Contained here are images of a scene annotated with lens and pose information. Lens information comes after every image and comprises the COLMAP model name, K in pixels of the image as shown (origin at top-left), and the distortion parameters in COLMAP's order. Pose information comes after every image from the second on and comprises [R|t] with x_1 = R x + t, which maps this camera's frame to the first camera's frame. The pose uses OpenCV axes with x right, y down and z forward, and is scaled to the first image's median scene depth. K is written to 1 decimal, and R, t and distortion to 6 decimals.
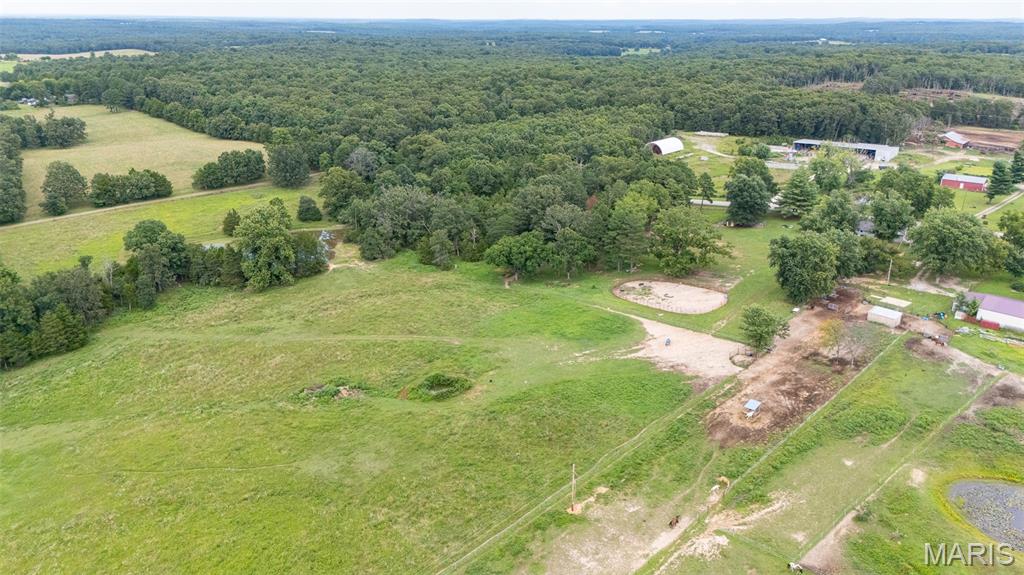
lens RADIAL K [[753.4, 0, 514.8], [0, 753.4, 280.5], [0, 0, 1]] dist [0.081816, -0.081980]
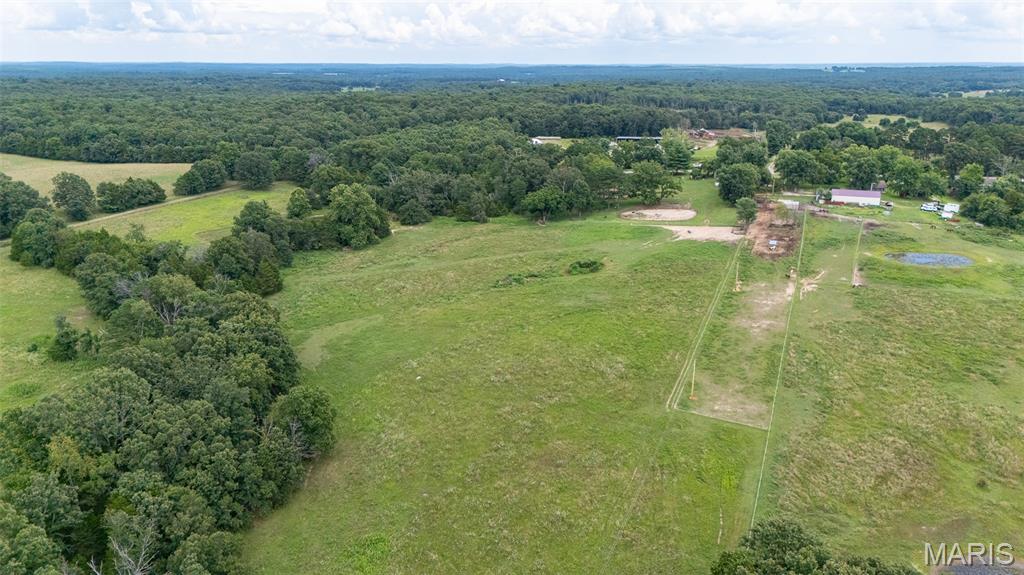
lens RADIAL K [[753.4, 0, 514.8], [0, 753.4, 280.5], [0, 0, 1]] dist [0.081816, -0.081980]
pose [[0.913661, -0.115020, 0.389863, -0.386434], [0.135430, 0.990467, -0.025172, 0.086396], [-0.383251, 0.075798, 0.920529, -0.168627]]
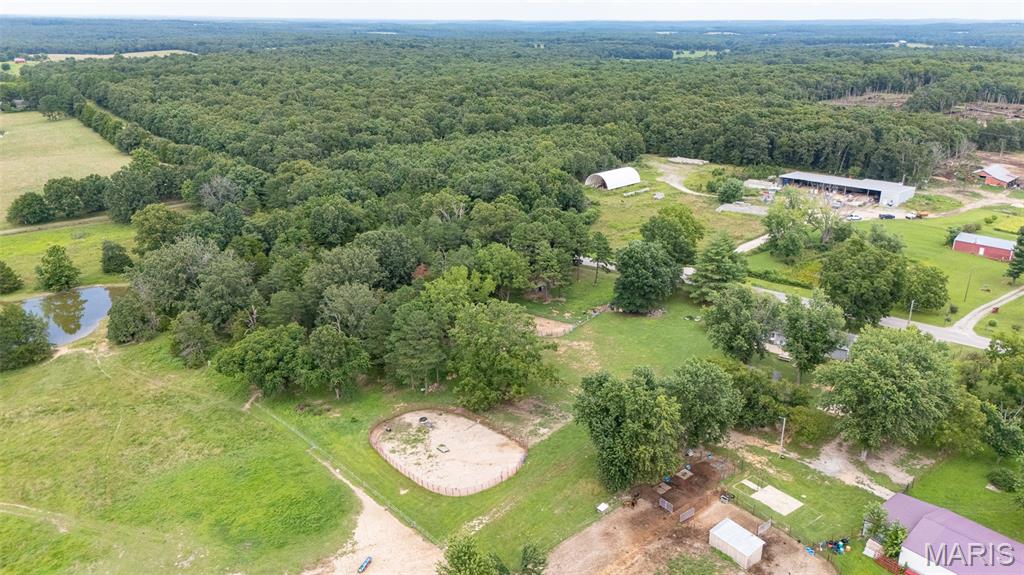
lens RADIAL K [[753.4, 0, 514.8], [0, 753.4, 280.5], [0, 0, 1]] dist [0.081816, -0.081980]
pose [[0.995636, 0.031454, -0.087861, 0.179064], [-0.031559, 0.999502, 0.000195, -0.070493], [0.087823, 0.002579, 0.996133, 0.206393]]
